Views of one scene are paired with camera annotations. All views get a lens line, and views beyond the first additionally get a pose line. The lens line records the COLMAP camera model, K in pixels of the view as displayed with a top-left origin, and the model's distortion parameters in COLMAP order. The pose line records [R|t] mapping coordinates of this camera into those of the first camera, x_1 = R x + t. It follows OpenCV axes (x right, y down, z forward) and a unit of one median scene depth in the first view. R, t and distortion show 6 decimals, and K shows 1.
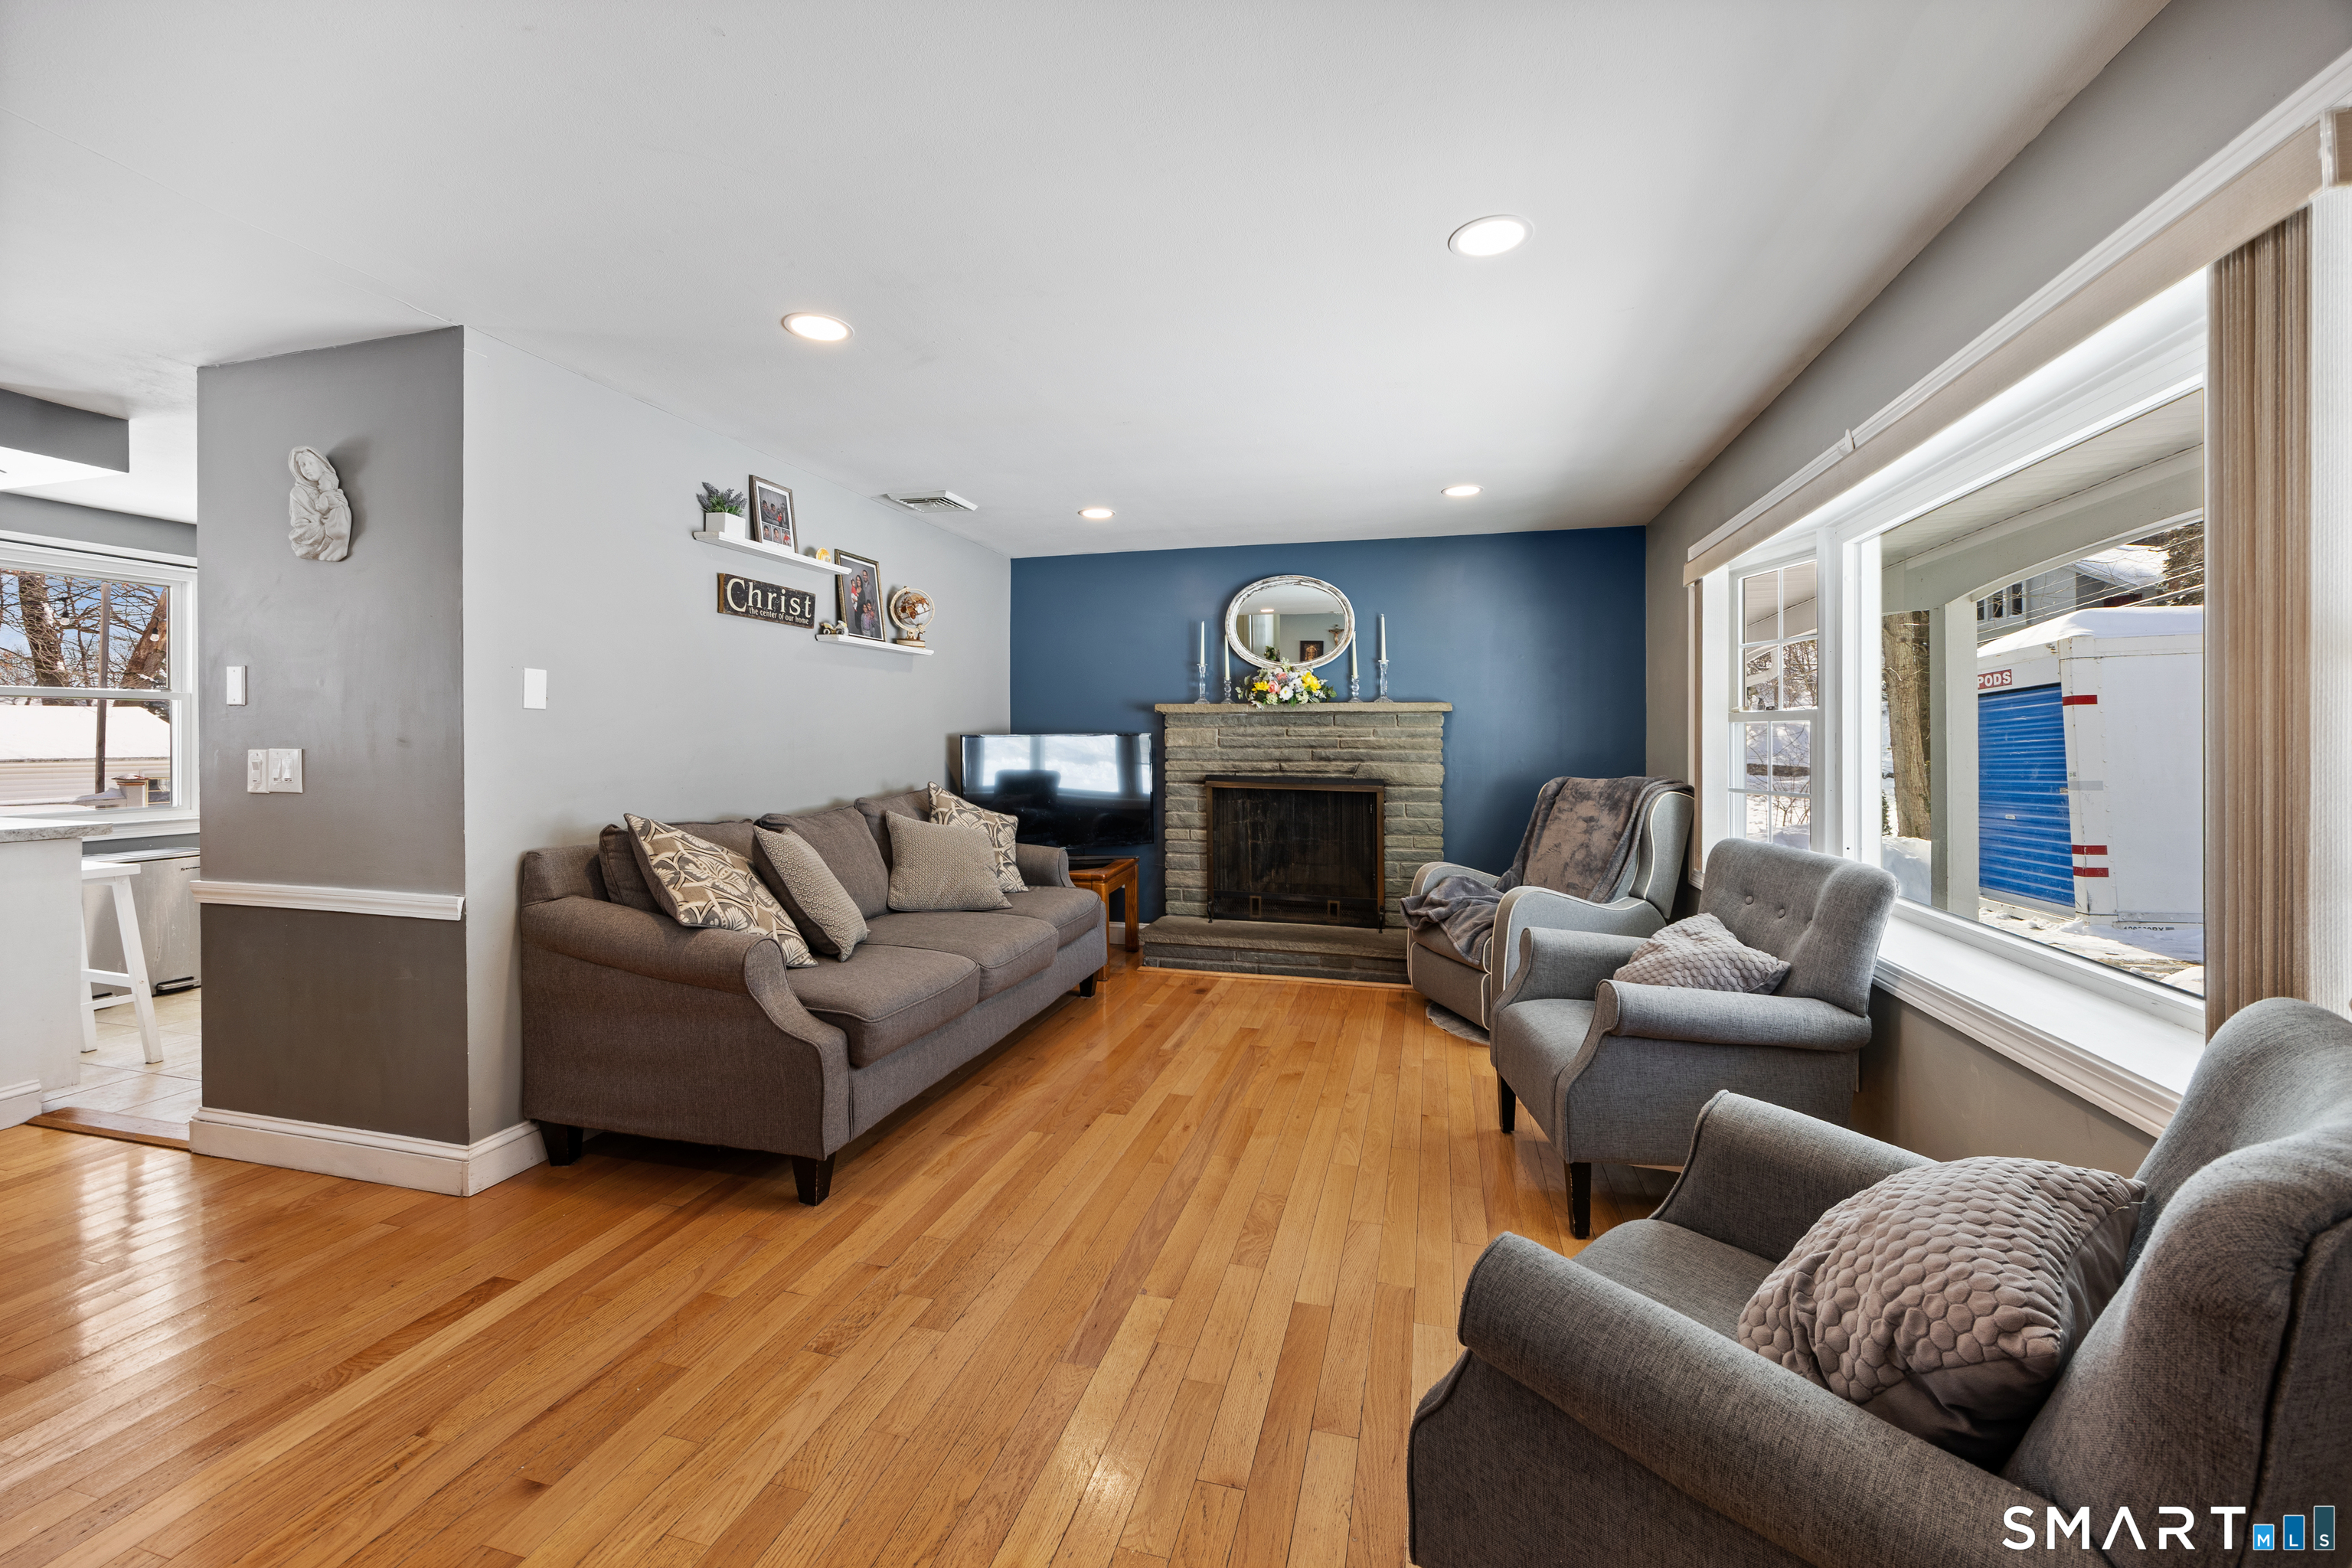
lens RADIAL K [[948.1, 0, 1173.2], [0, 948.1, 741.5], [0, 0, 1]] dist [0.000068, 0.000017]
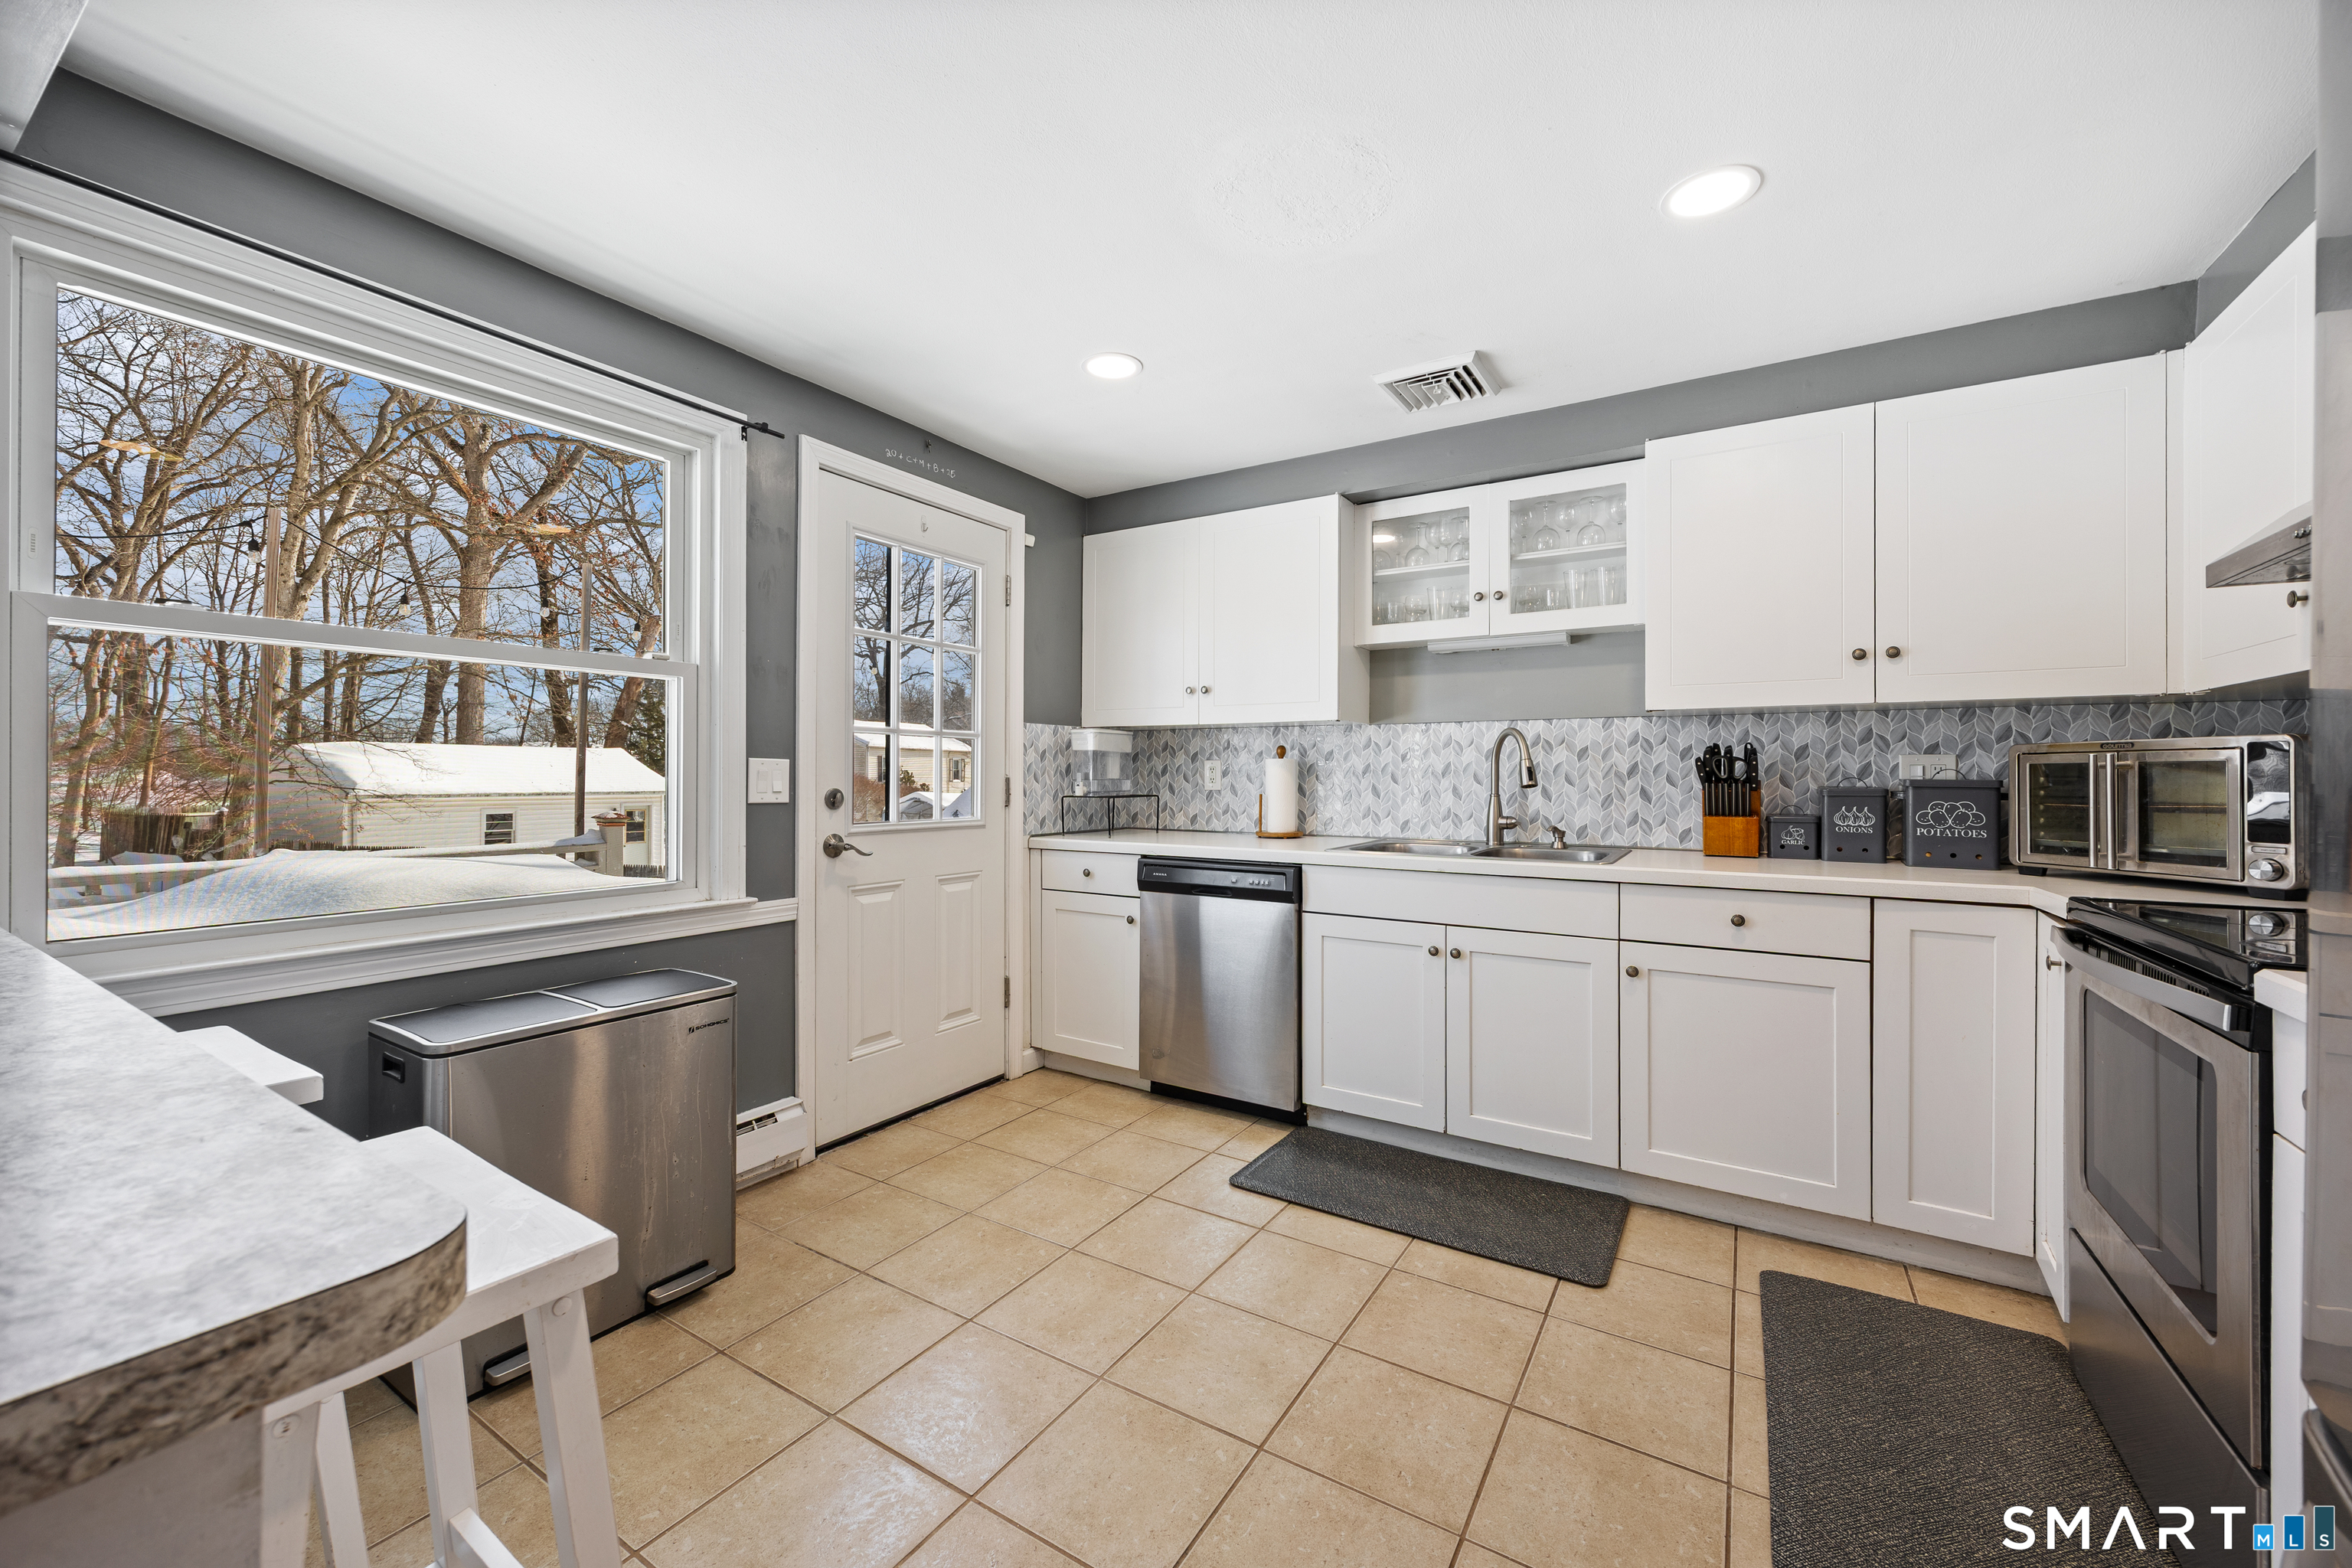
lens RADIAL K [[900.3, 0, 1176.0], [0, 900.3, 784.0], [0, 0, 1]] dist [-0.001785, -0.000059]
pose [[0.961974, 0.003159, -0.273122, -0.633381], [-0.003120, 0.999995, 0.000577, 0.012960], [0.273123, 0.000297, 0.961979, 0.583811]]
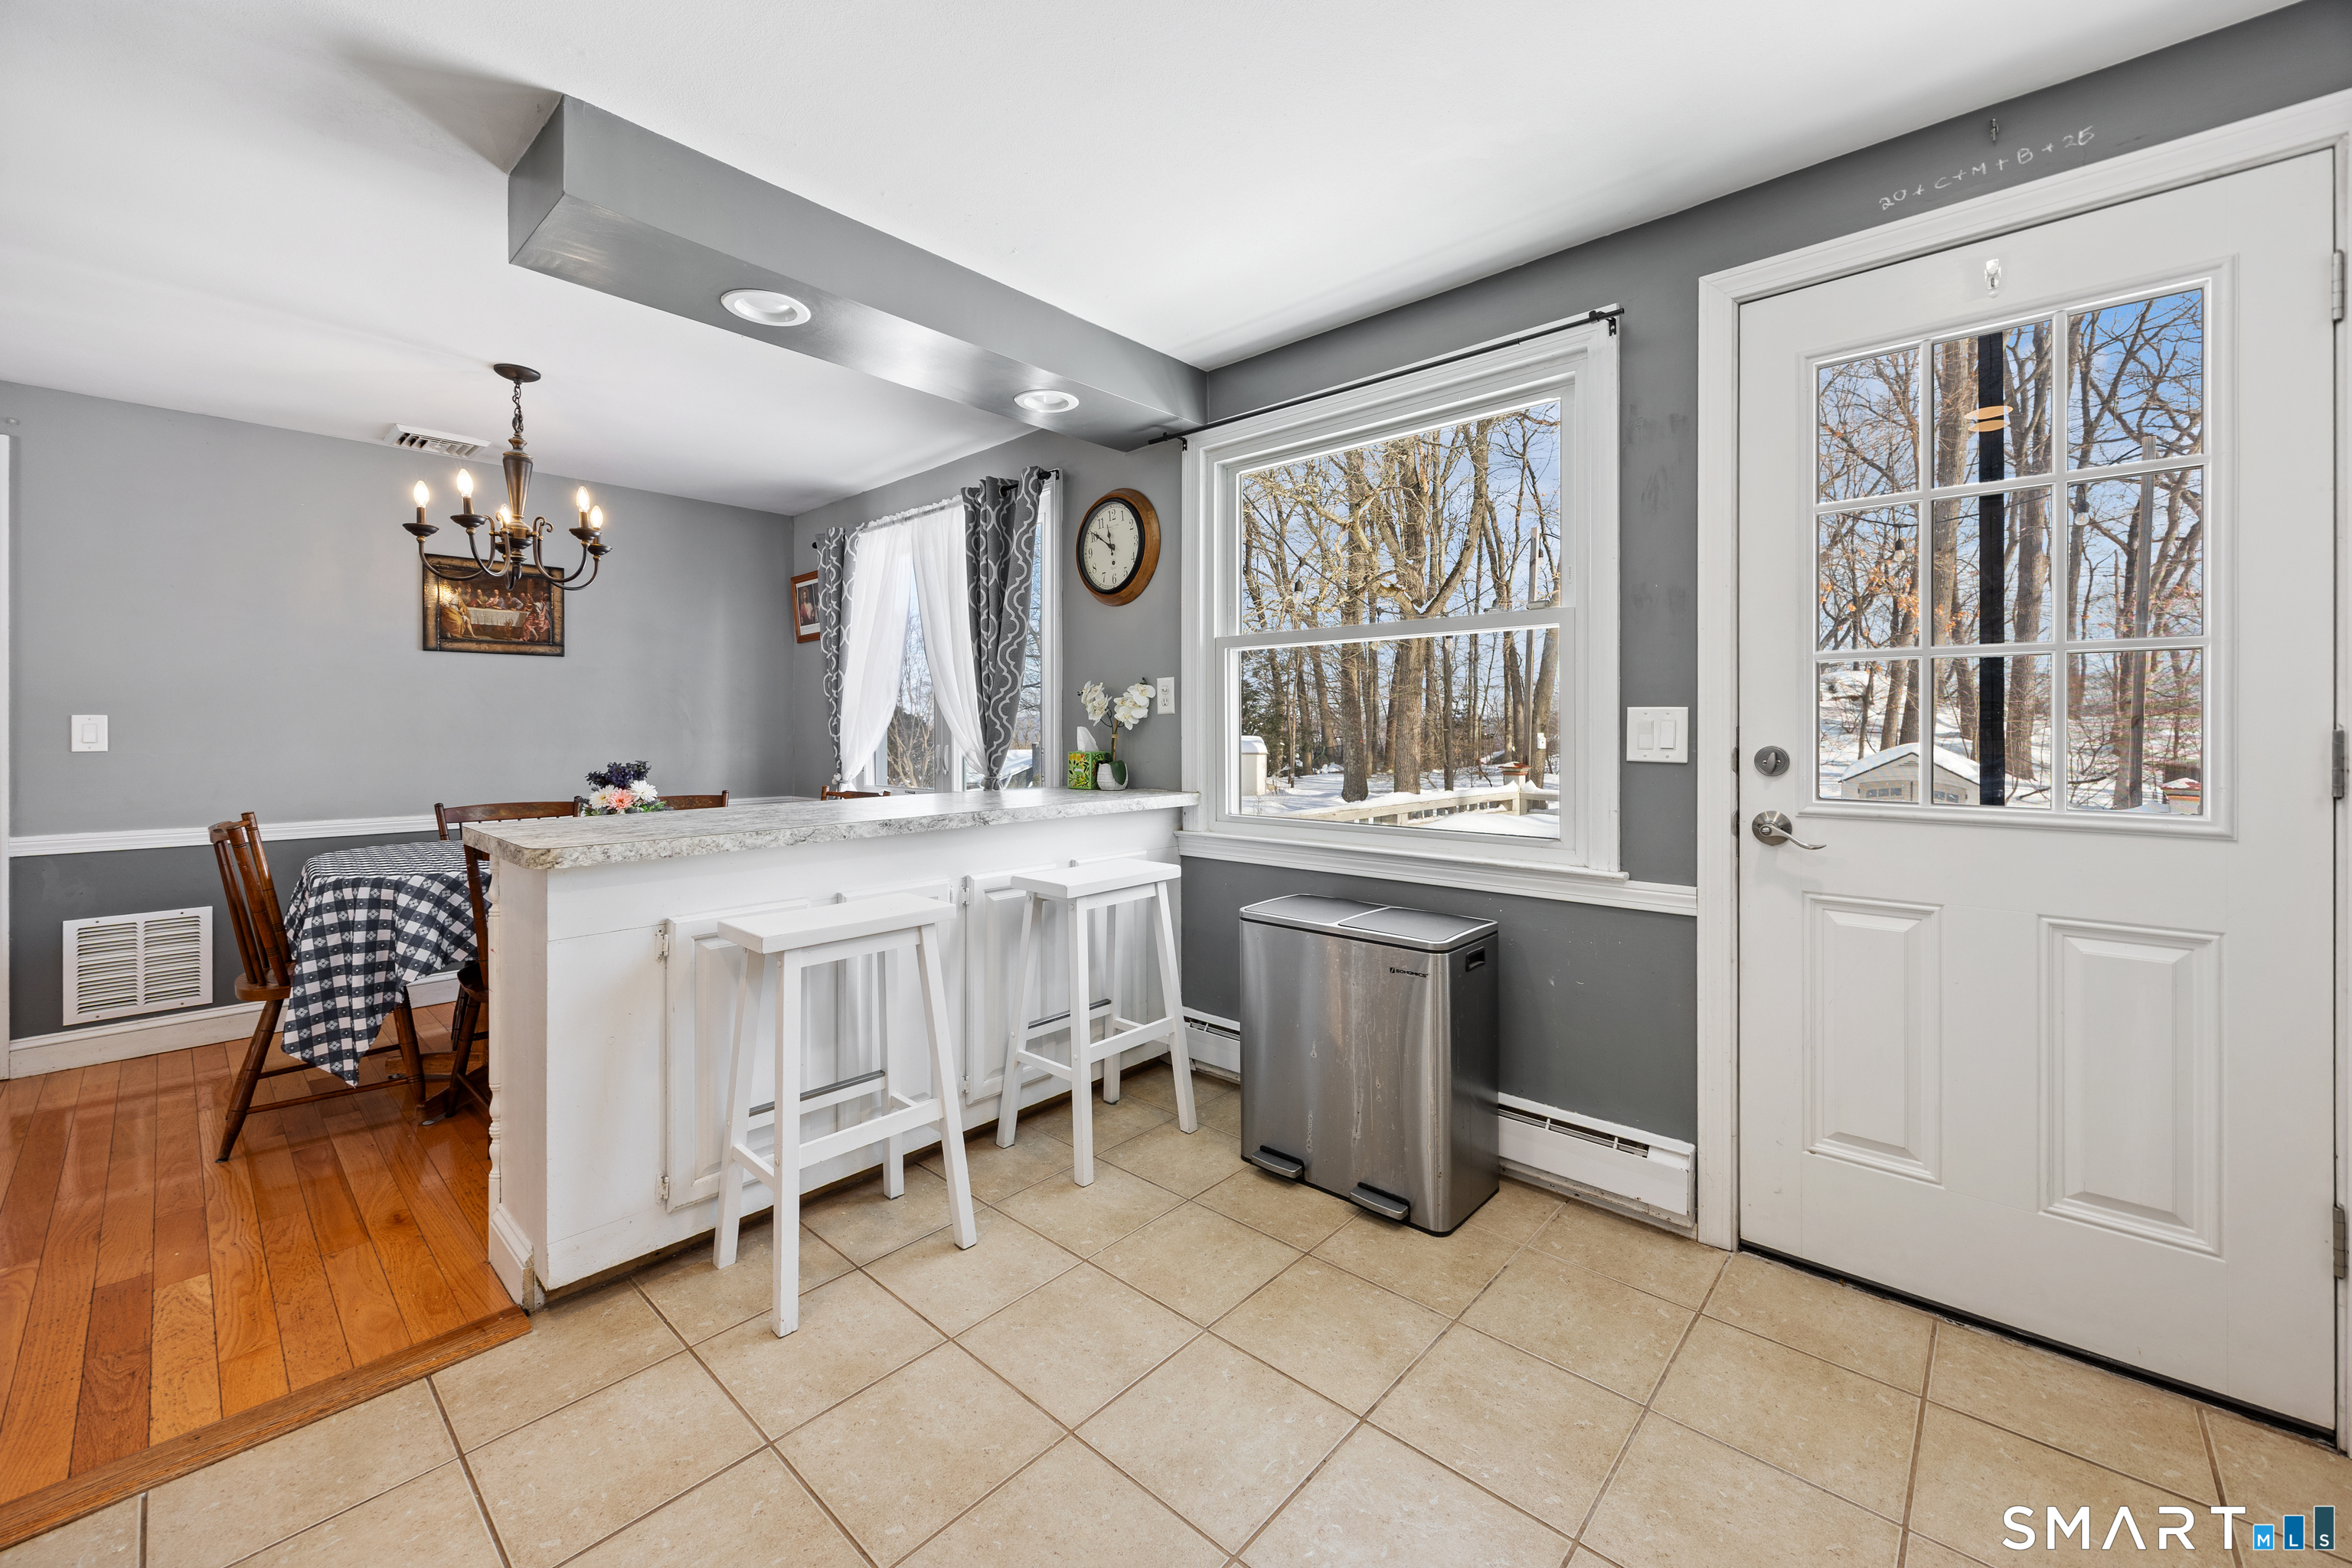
lens RADIAL K [[929.3, 0, 1177.2], [0, 929.3, 721.3], [0, 0, 1]] dist [-0.004175, -0.000196]
pose [[-0.445227, -0.003912, -0.895409, -0.515743], [-0.003551, 0.999990, -0.002603, 0.008283], [0.895411, 0.002020, -0.445236, 1.004991]]
